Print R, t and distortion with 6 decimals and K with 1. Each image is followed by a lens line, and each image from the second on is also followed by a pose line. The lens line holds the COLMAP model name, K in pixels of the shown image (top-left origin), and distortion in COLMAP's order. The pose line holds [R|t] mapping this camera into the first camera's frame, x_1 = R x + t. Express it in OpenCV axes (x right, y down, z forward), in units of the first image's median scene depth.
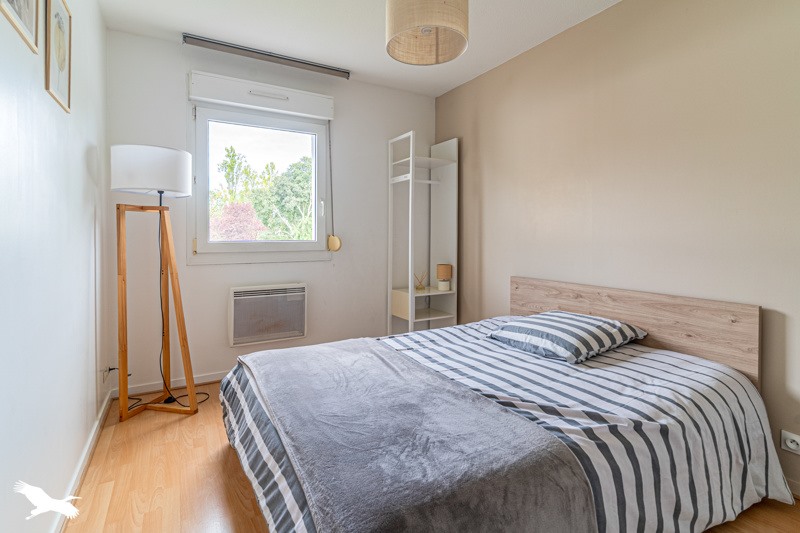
lens RADIAL K [[392.7, 0, 395.4], [0, 392.7, 230.1], [0, 0, 1]] dist [0.002397, -0.003203]
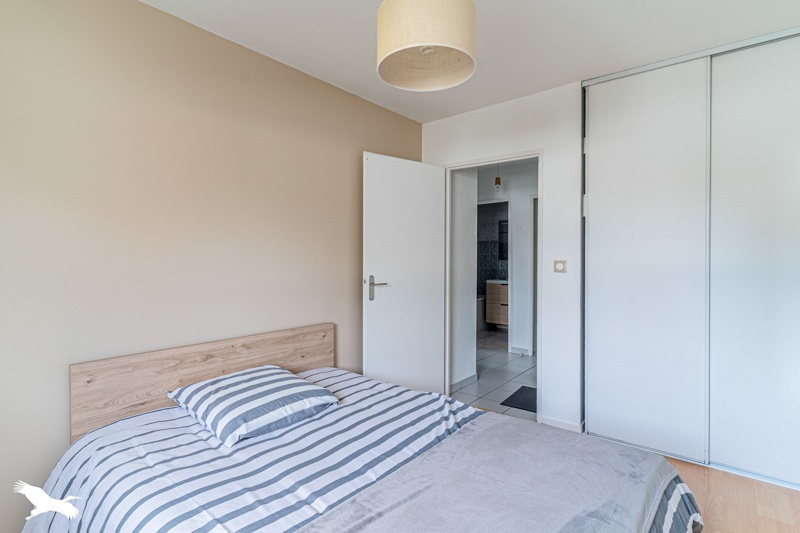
lens RADIAL K [[392.7, 0, 398.9], [0, 392.7, 265.7], [0, 0, 1]] dist [0.002397, -0.003203]
pose [[-0.337707, -0.007633, 0.941220, -0.478043], [-0.000778, 0.999969, 0.007830, -0.033638], [-0.941251, 0.001912, -0.337703, 0.958180]]
